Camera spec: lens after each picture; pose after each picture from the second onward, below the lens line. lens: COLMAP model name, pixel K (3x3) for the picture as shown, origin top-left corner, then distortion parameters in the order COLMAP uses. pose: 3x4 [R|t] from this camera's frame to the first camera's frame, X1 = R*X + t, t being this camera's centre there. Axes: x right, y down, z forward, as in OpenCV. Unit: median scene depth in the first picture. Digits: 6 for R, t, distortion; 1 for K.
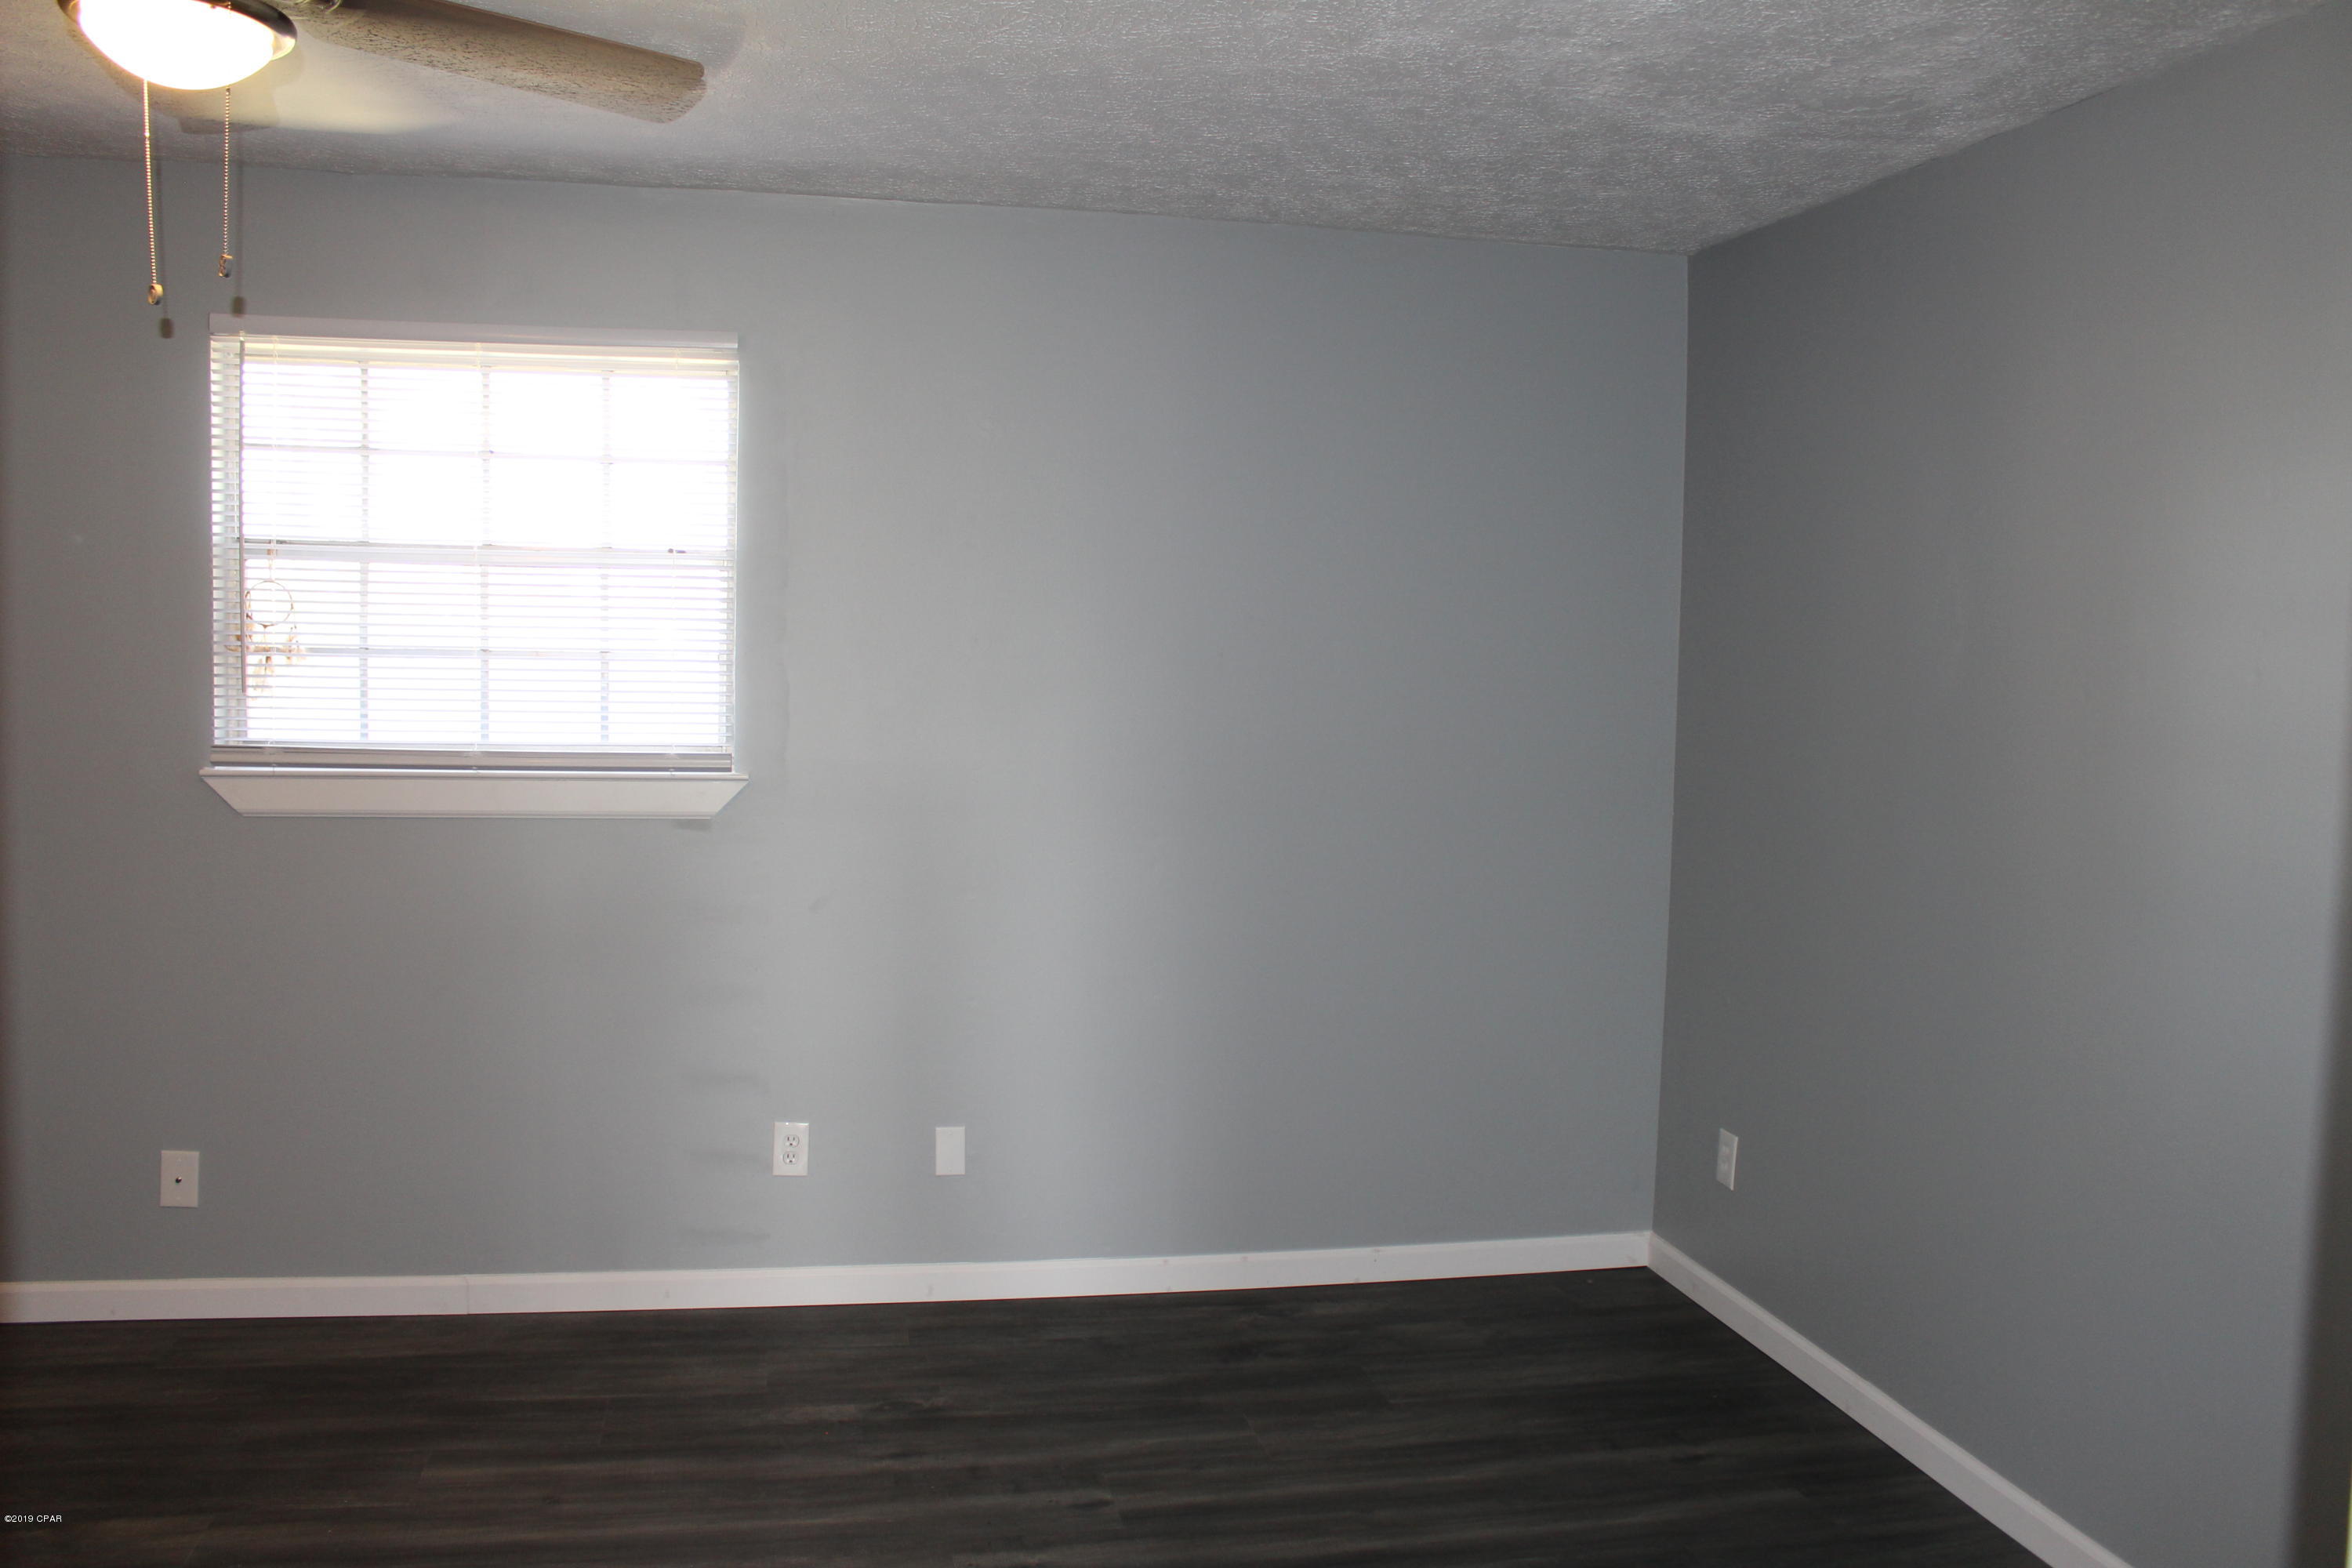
lens RADIAL K [[1940.1, 0, 1164.9], [0, 1940.1, 783.1], [0, 0, 1]] dist [-0.164455, 0.123416]
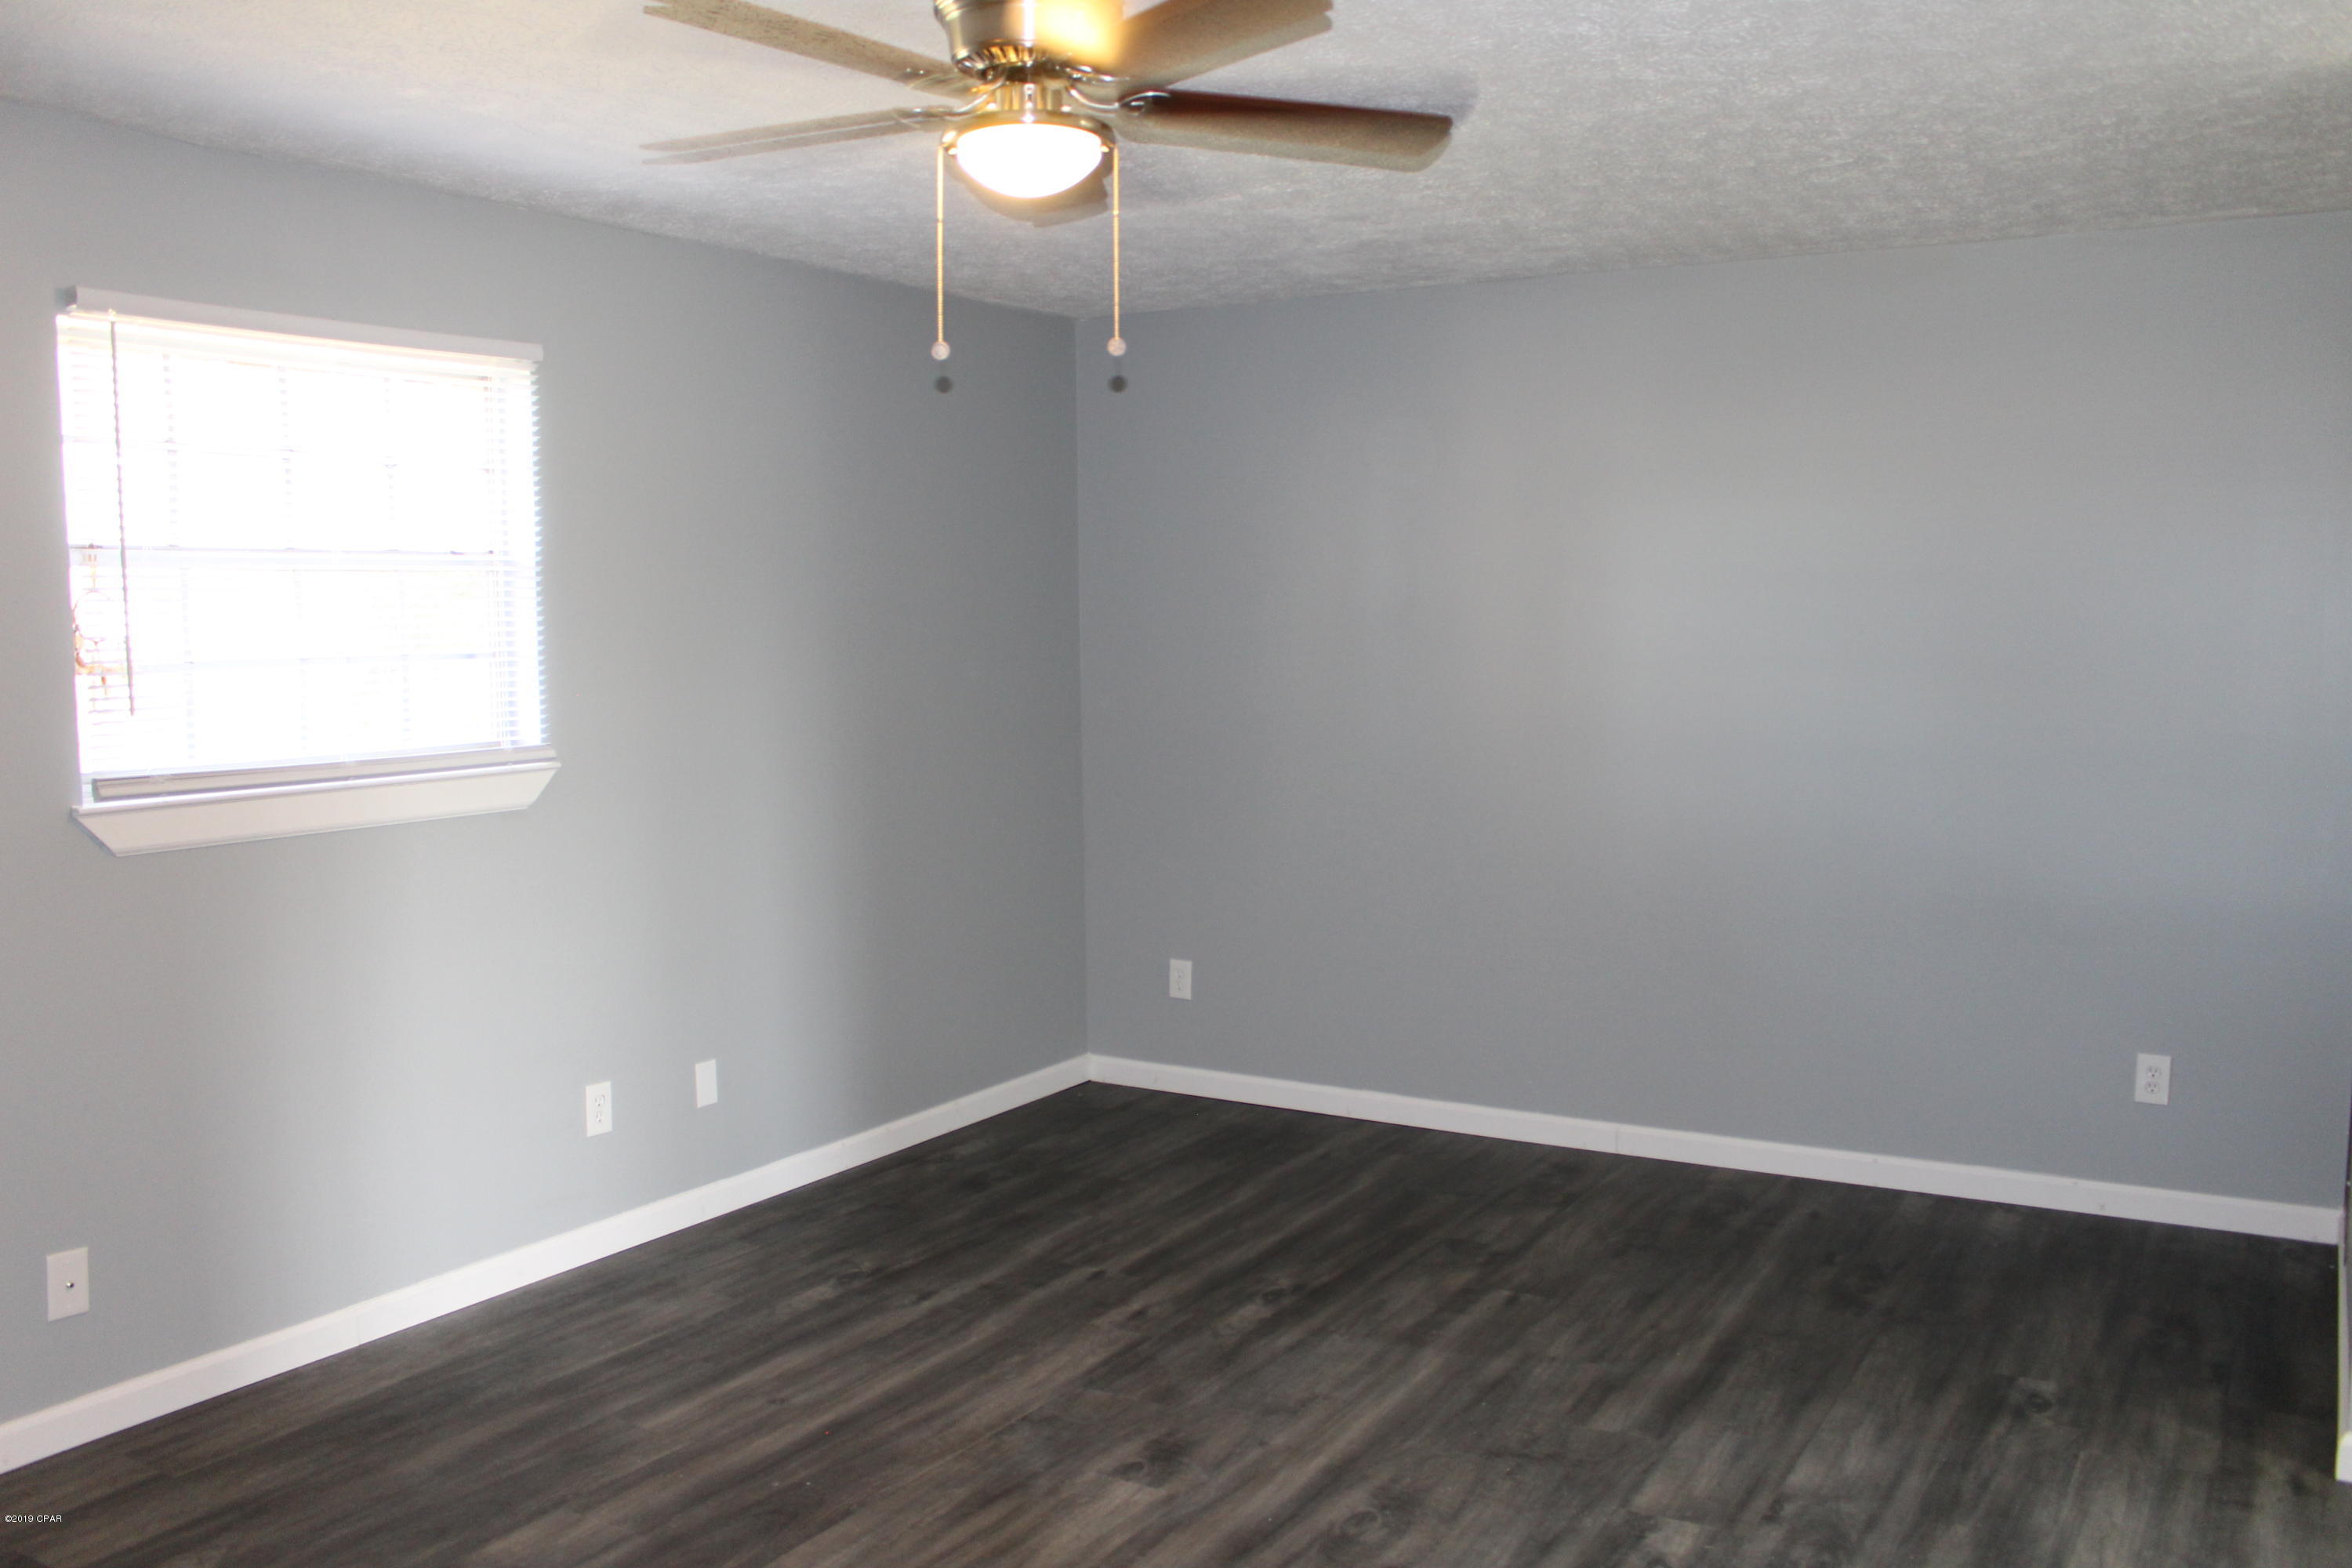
lens RADIAL K [[1940.1, 0, 1164.9], [0, 1940.1, 783.1], [0, 0, 1]] dist [-0.164455, 0.123416]
pose [[0.690587, -0.098135, 0.716561, -0.805545], [0.088507, 0.994772, 0.050938, -0.018639], [-0.717814, 0.028243, 0.695662, 0.029919]]
